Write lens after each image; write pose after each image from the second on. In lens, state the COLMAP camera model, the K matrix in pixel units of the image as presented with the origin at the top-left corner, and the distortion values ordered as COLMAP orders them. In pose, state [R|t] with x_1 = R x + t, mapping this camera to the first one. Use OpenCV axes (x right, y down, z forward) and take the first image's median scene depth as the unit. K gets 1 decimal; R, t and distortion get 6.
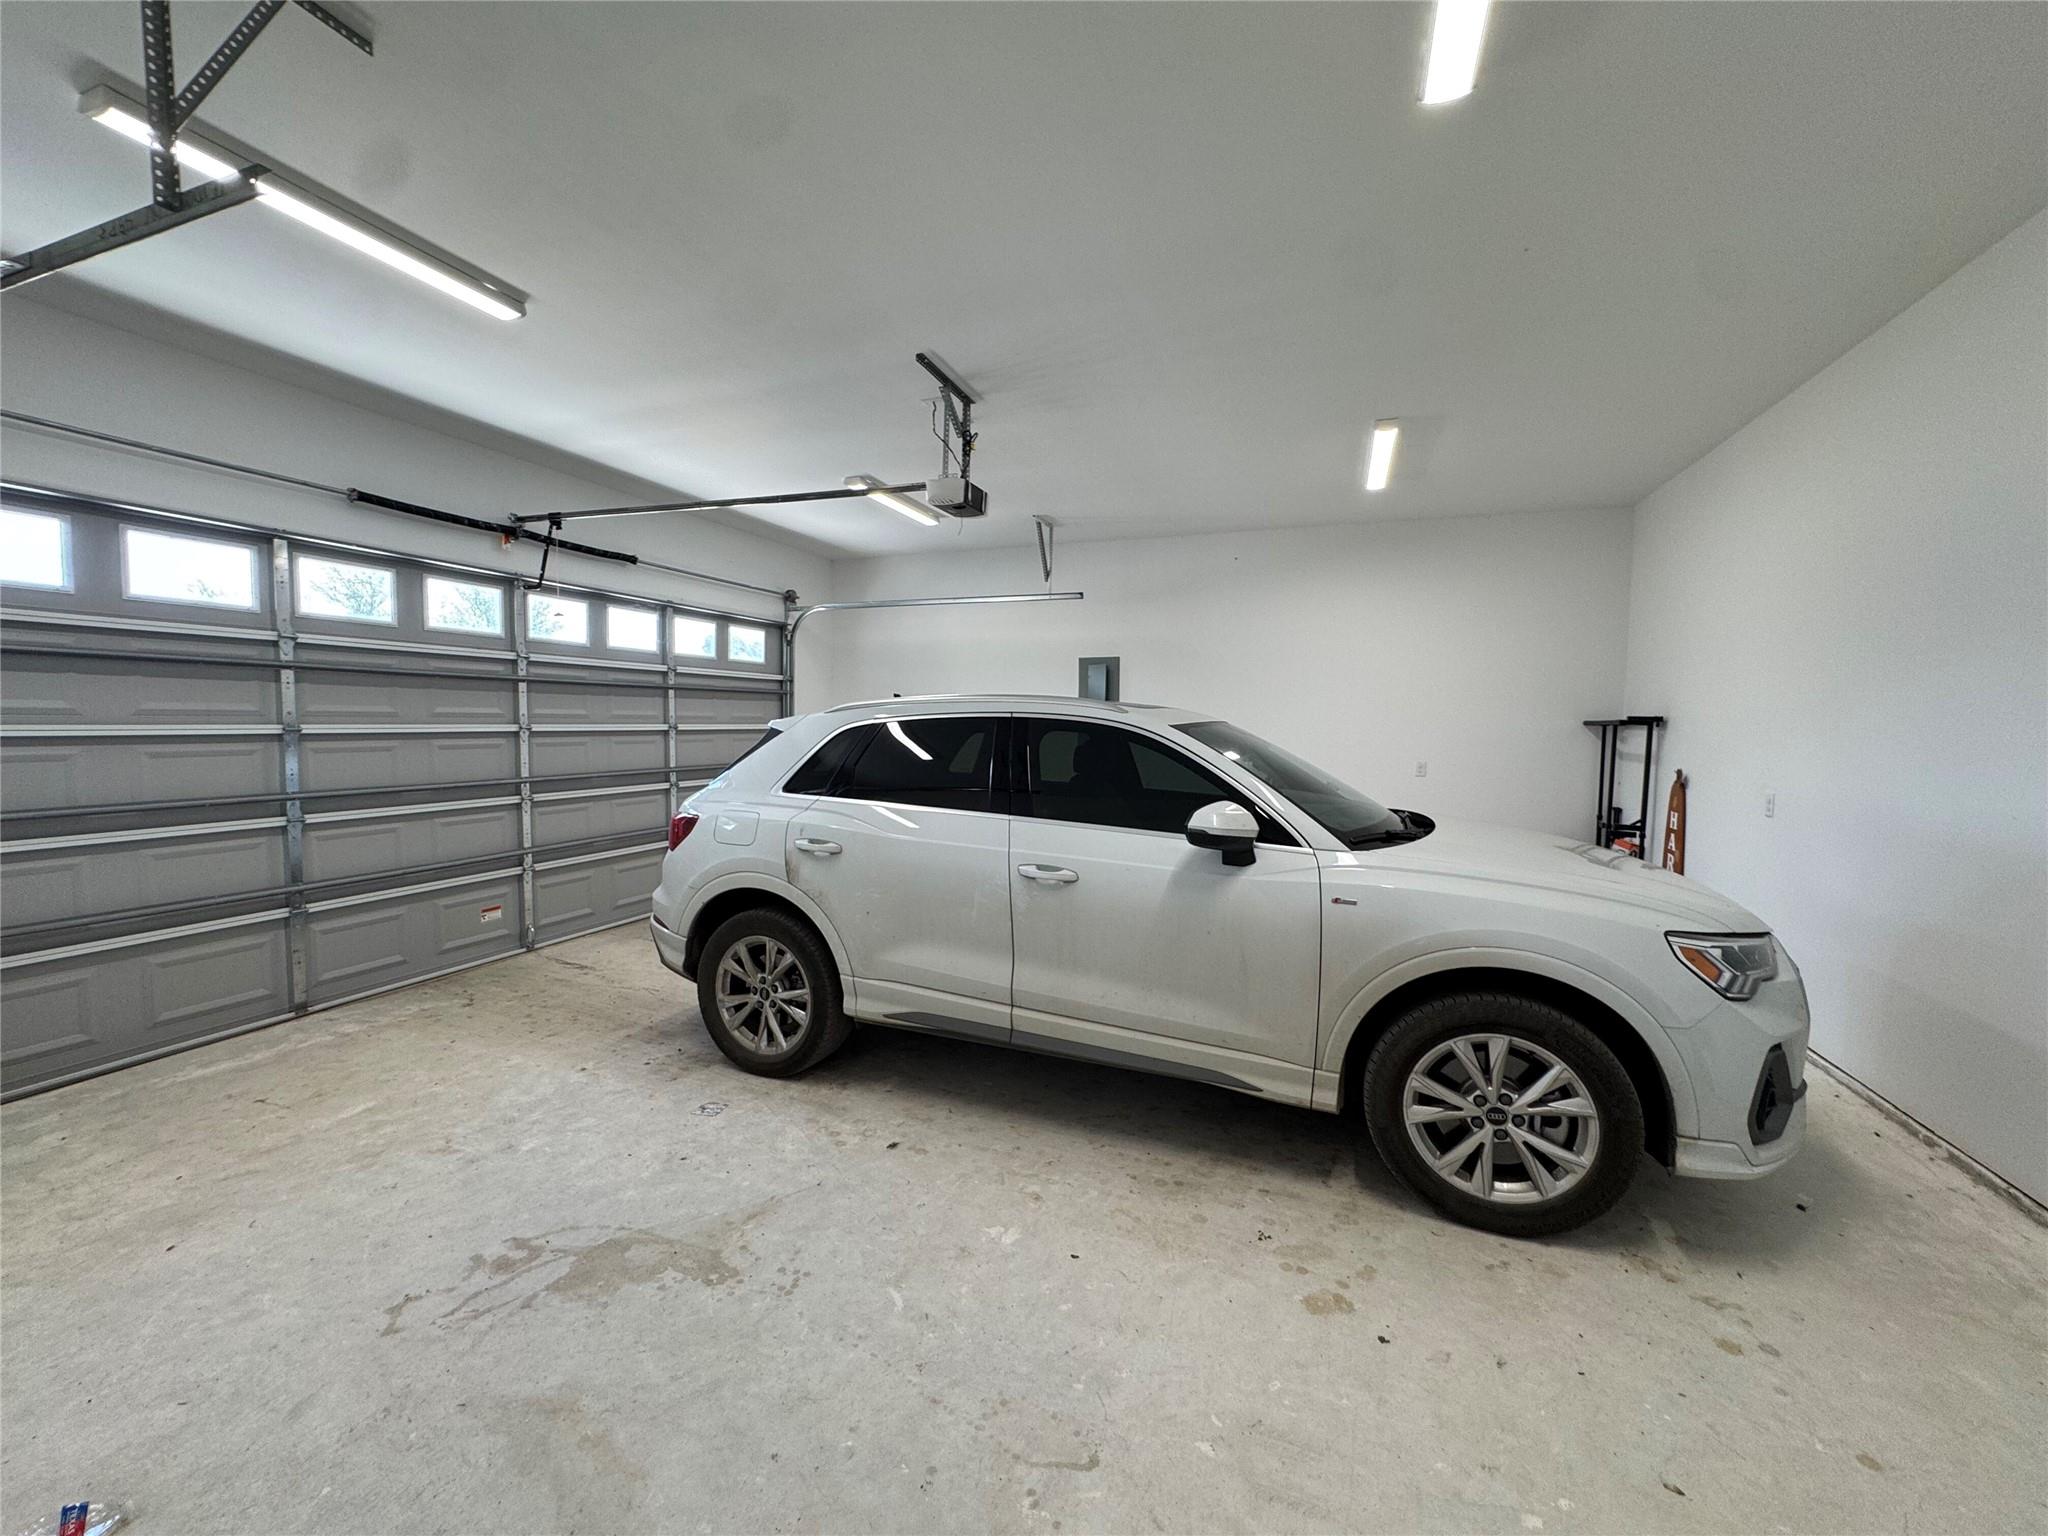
lens RADIAL K [[818.6, 0, 1018.5], [0, 818.6, 772.3], [0, 0, 1]] dist [-0.002940, 0.000491]
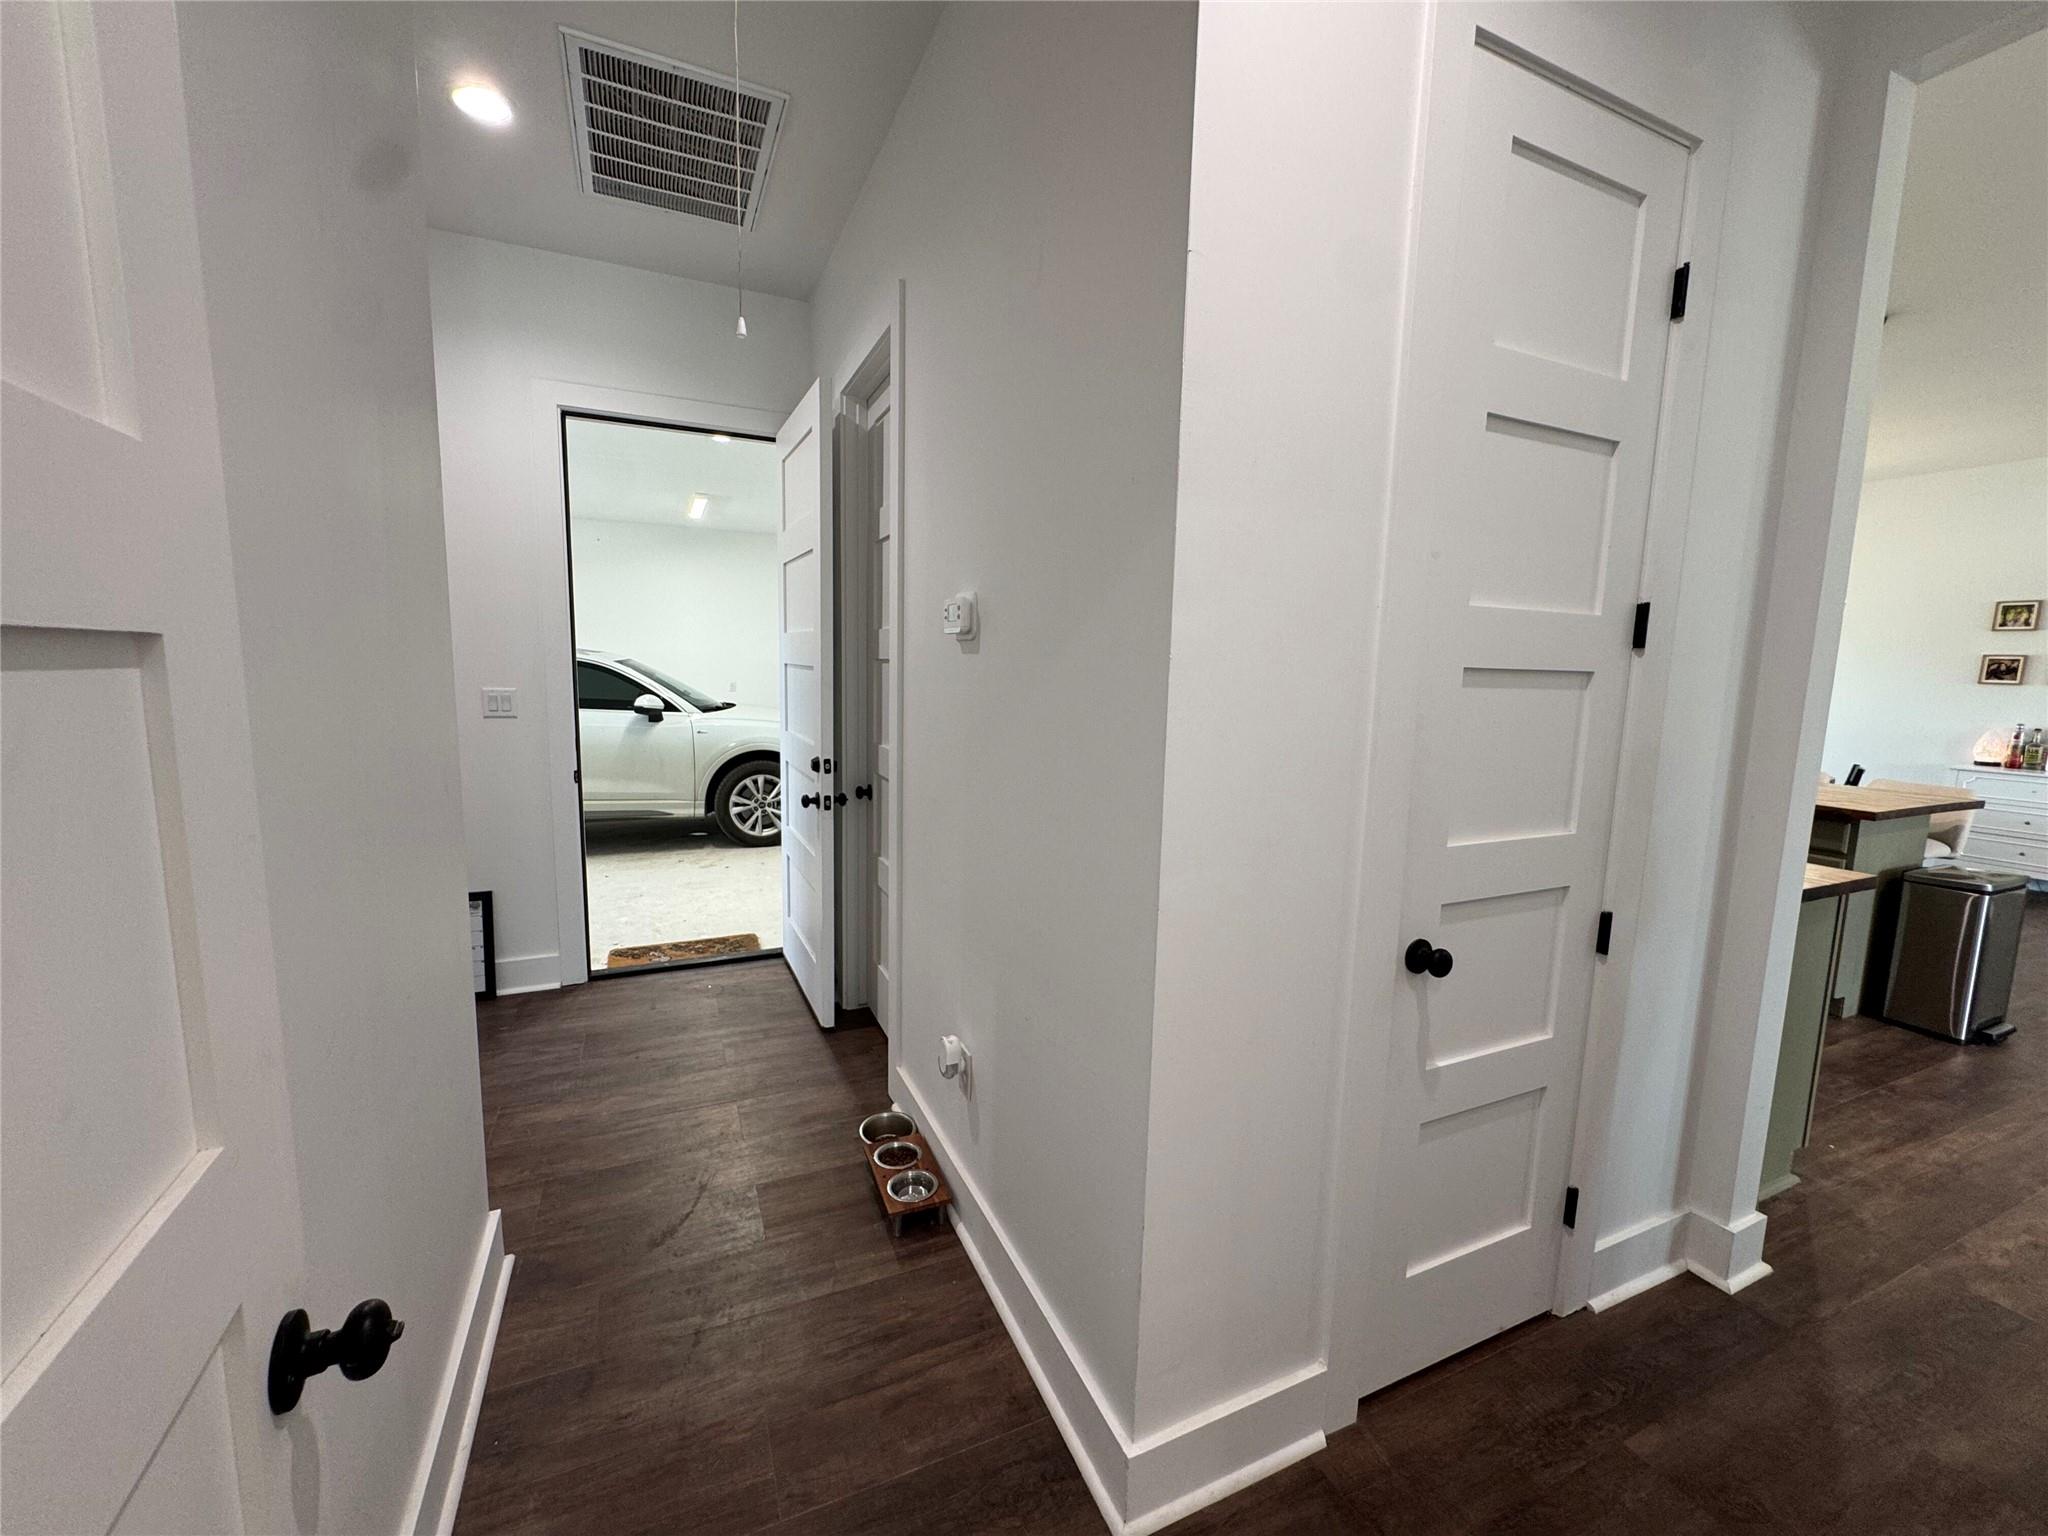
lens RADIAL K [[818.6, 0, 1018.8], [0, 818.6, 760.6], [0, 0, 1]] dist [-0.002940, 0.000491]
pose [[0.710090, -0.091019, 0.698203, -0.686043], [0.030685, 0.994668, 0.098459, 0.026984], [-0.703442, -0.048491, 0.709097, -1.500071]]
